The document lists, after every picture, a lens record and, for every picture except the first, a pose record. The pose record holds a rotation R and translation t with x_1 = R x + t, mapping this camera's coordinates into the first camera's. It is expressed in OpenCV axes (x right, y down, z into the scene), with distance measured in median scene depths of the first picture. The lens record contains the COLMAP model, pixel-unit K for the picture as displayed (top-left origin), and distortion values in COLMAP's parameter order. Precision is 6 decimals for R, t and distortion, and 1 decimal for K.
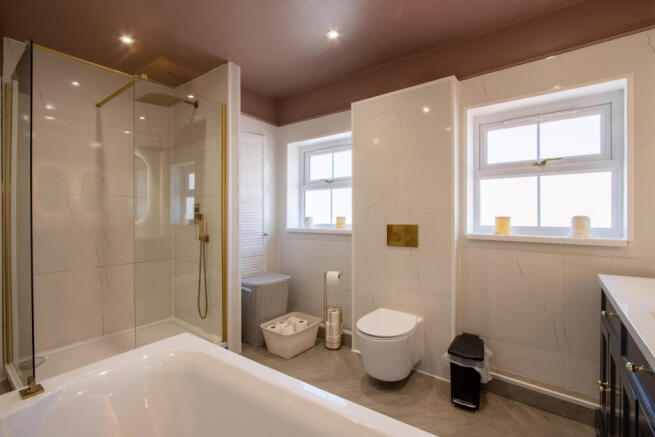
lens RADIAL K [[302.1, 0, 327.9], [0, 302.1, 218.2], [0, 0, 1]] dist [-0.016007, 0.001427]
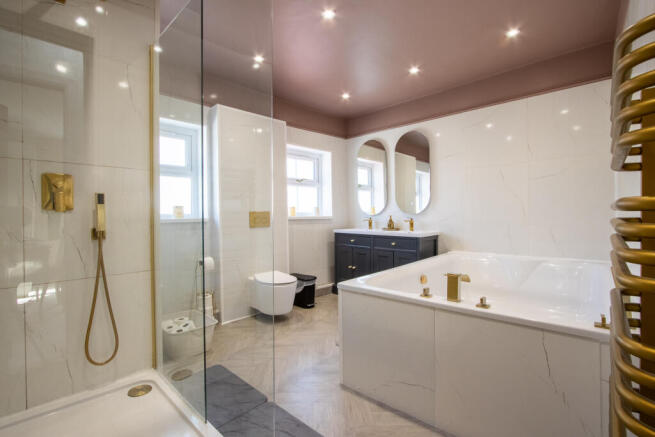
lens RADIAL K [[302.1, 0, 326.3], [0, 302.1, 217.4], [0, 0, 1]] dist [-0.016007, 0.001427]
pose [[0.107786, -0.019000, 0.993993, -1.226914], [0.006694, 0.999809, 0.018385, 0.026136], [-0.994152, 0.004672, 0.107893, 0.599837]]
